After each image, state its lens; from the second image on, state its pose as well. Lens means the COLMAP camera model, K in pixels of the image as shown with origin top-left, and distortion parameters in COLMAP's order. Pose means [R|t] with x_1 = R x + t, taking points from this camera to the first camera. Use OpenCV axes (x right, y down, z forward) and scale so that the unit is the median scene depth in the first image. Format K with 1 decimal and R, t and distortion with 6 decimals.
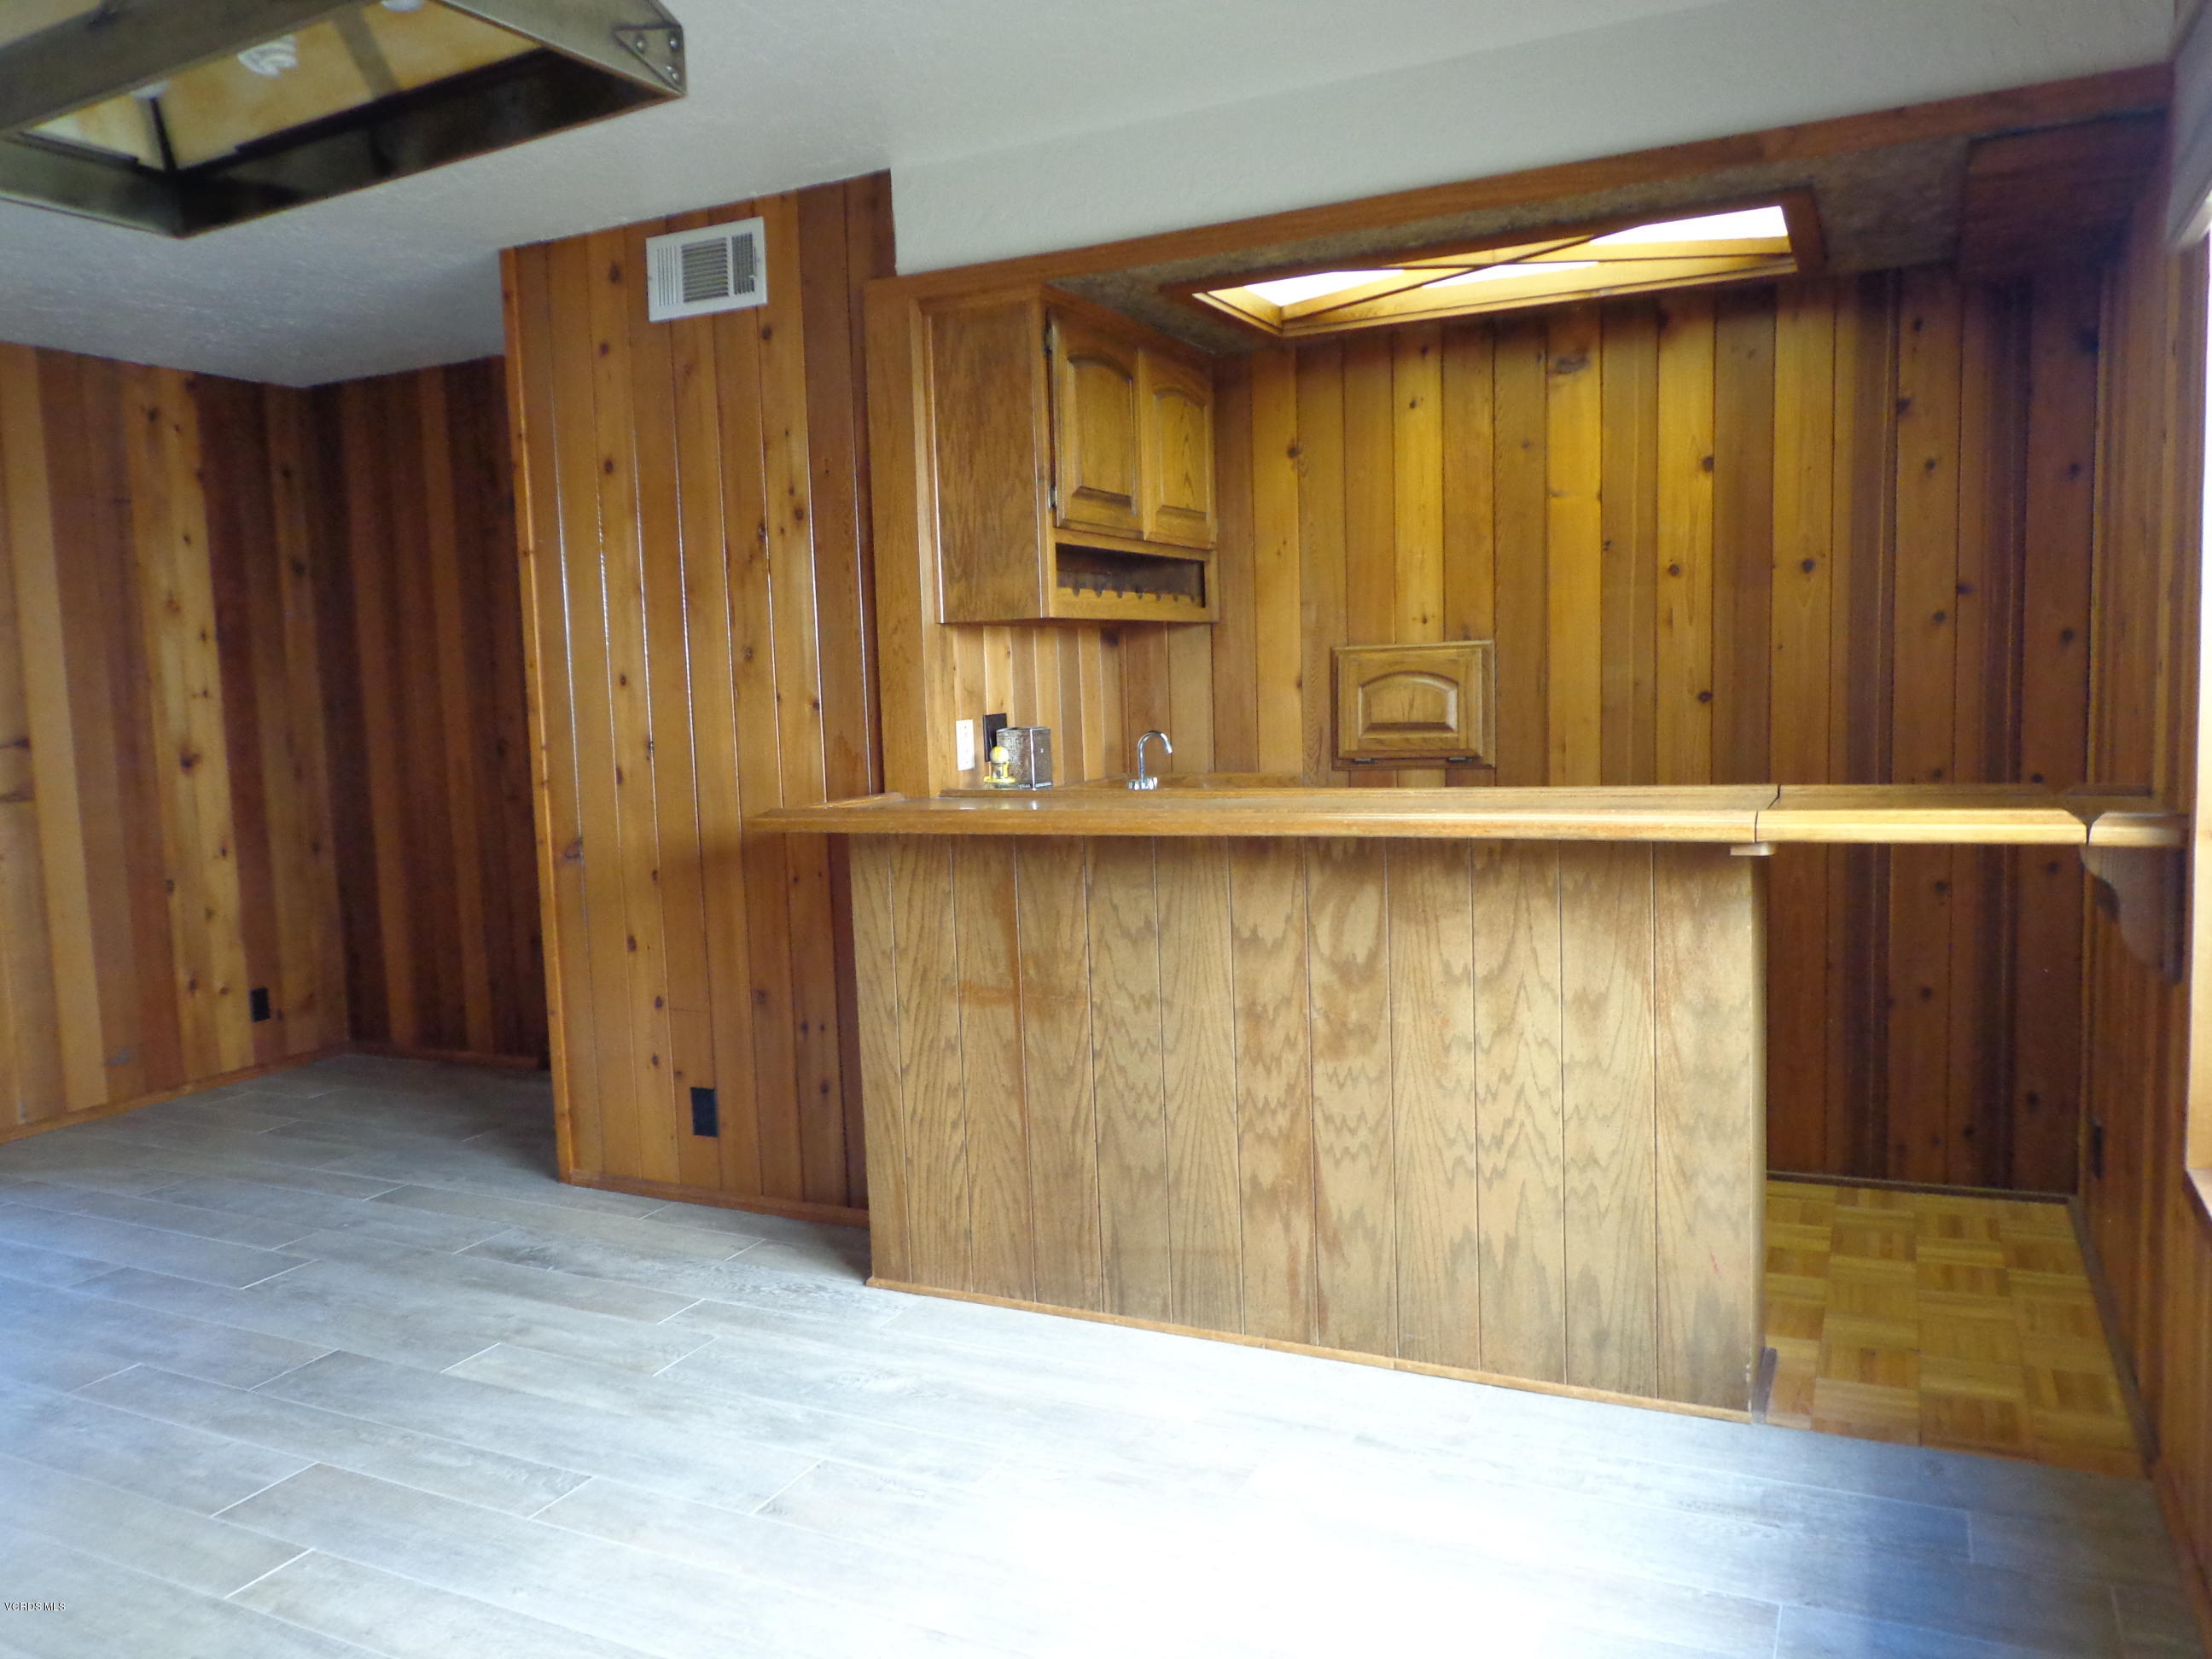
lens RADIAL K [[1620.2, 0, 1109.5], [0, 1620.2, 833.7], [0, 0, 1]] dist [0.001295, 0.000100]
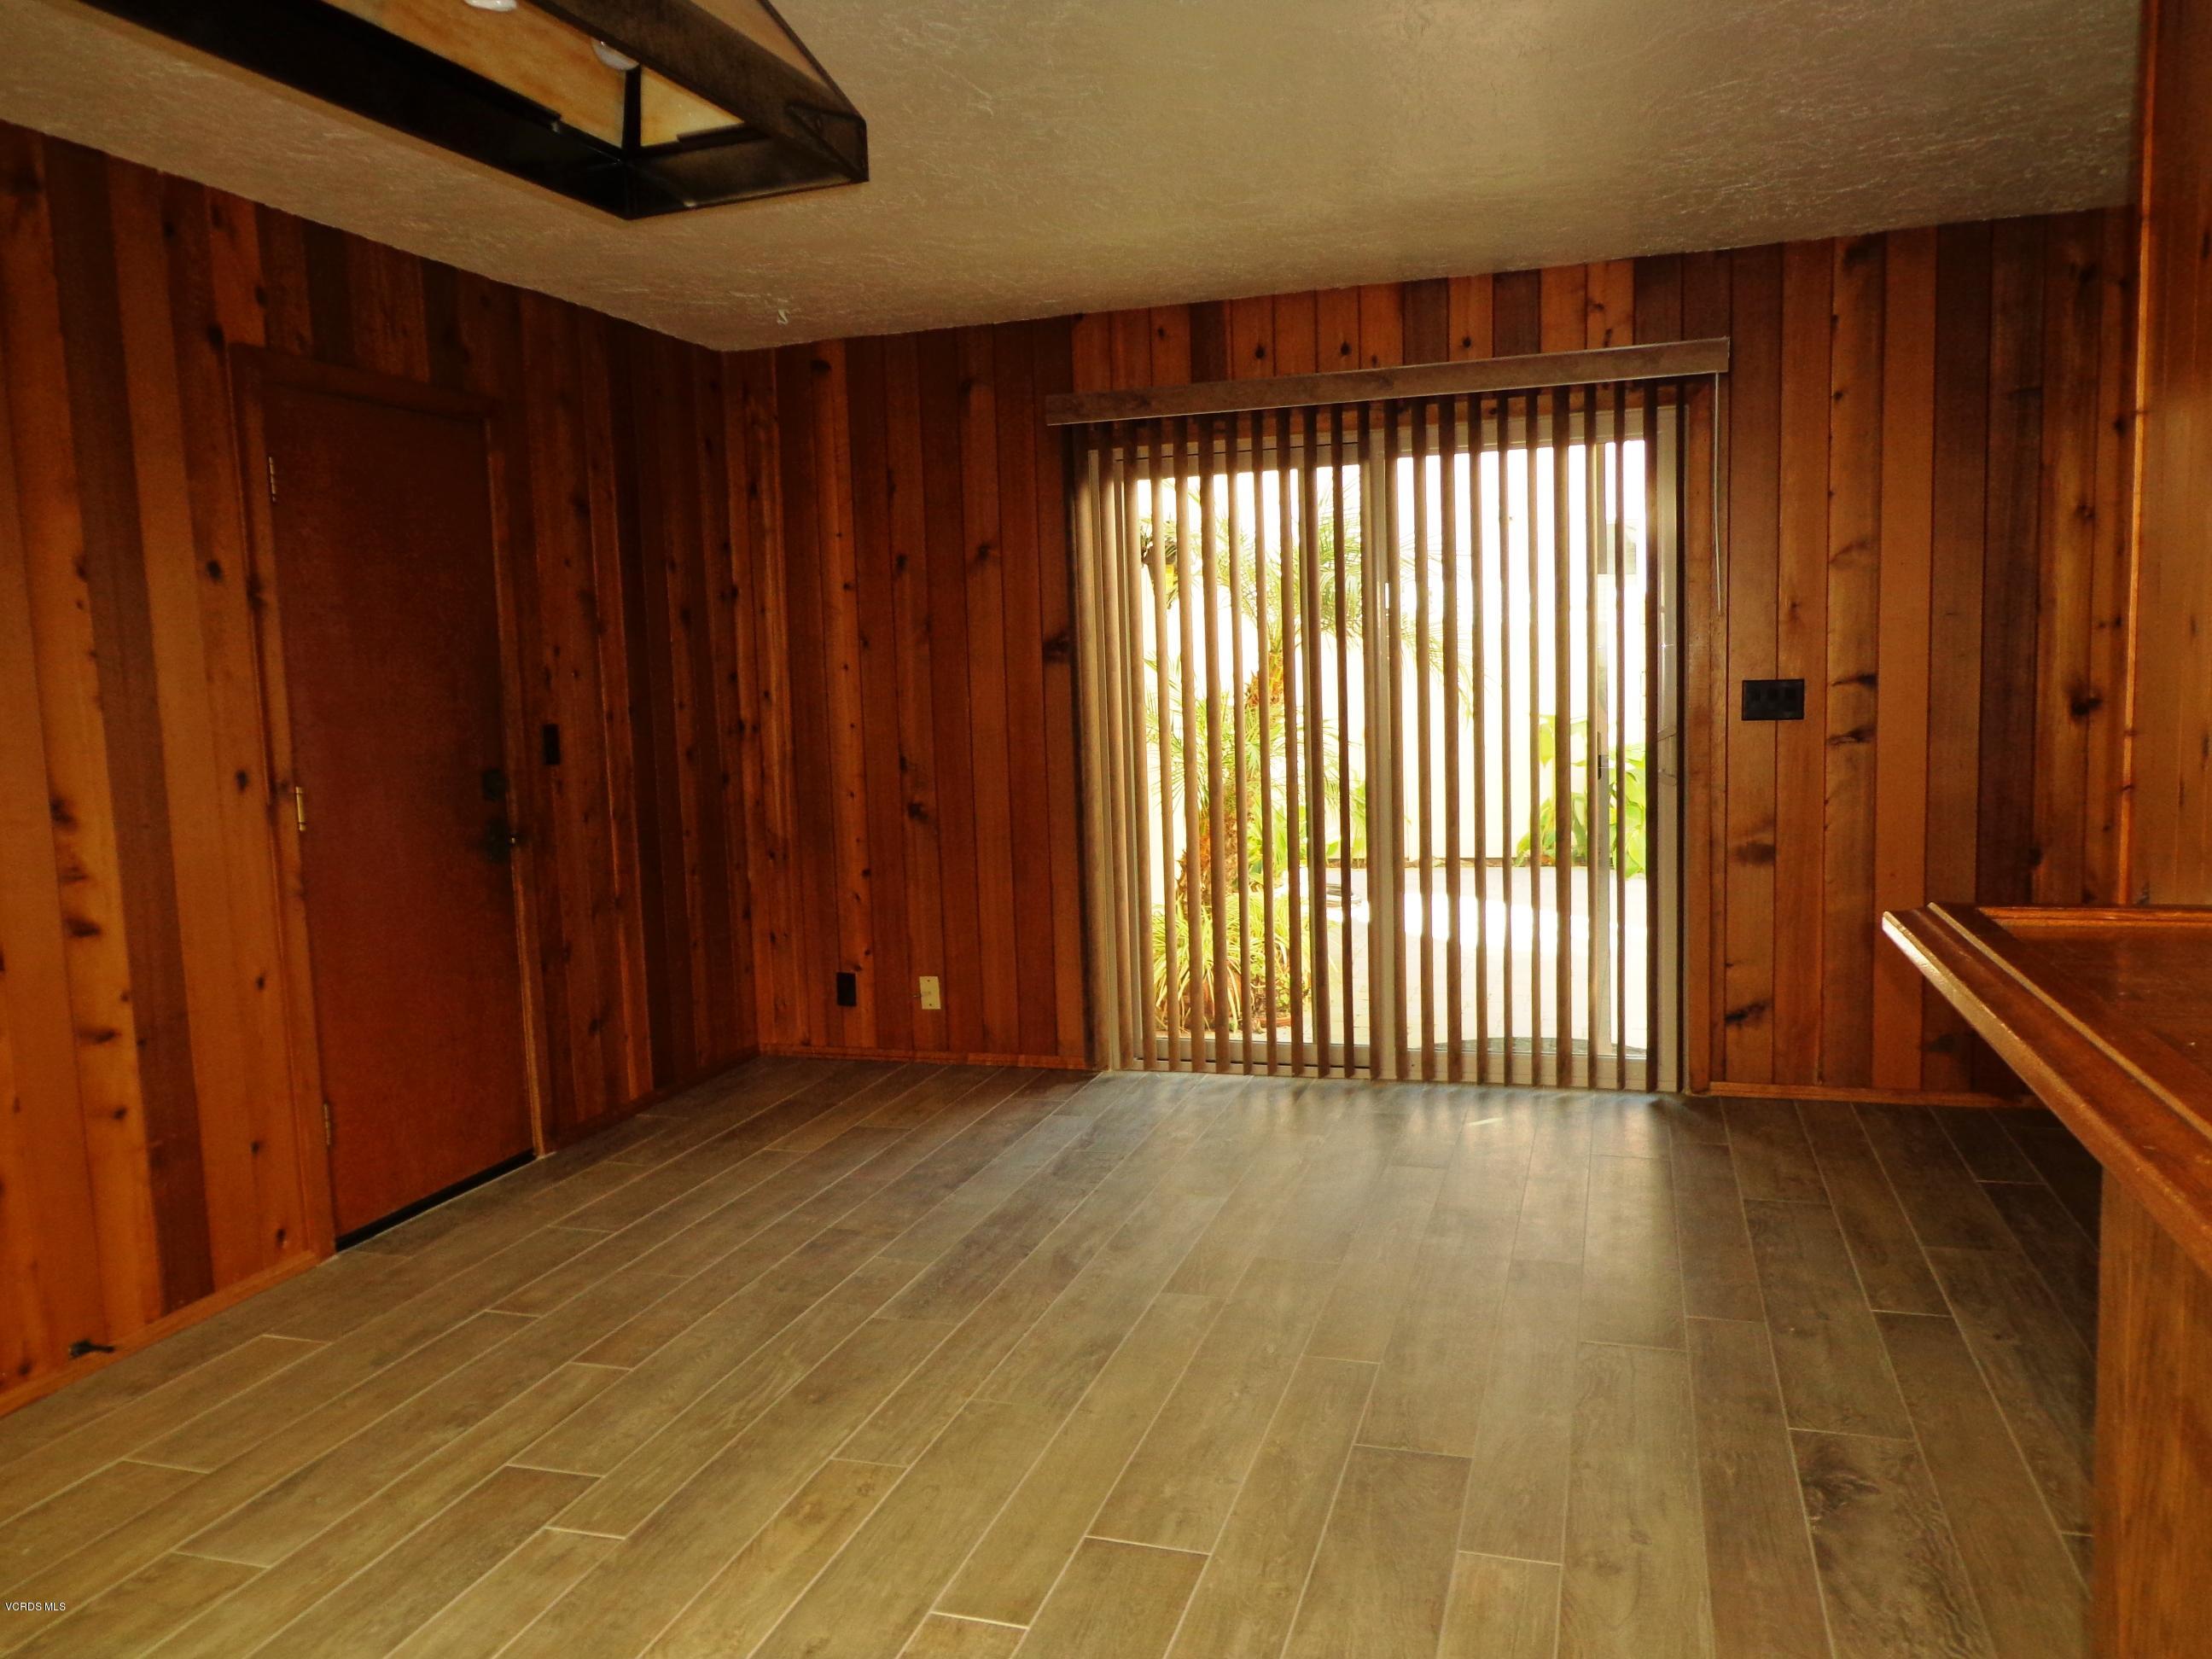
lens RADIAL K [[1620.2, 0, 1103.8], [0, 1620.2, 824.8], [0, 0, 1]] dist [0.001295, 0.000100]
pose [[0.152091, 0.130113, -0.979765, 0.197039], [-0.067676, 0.990341, 0.121012, -0.065770], [0.986047, 0.047901, 0.159427, 0.506956]]
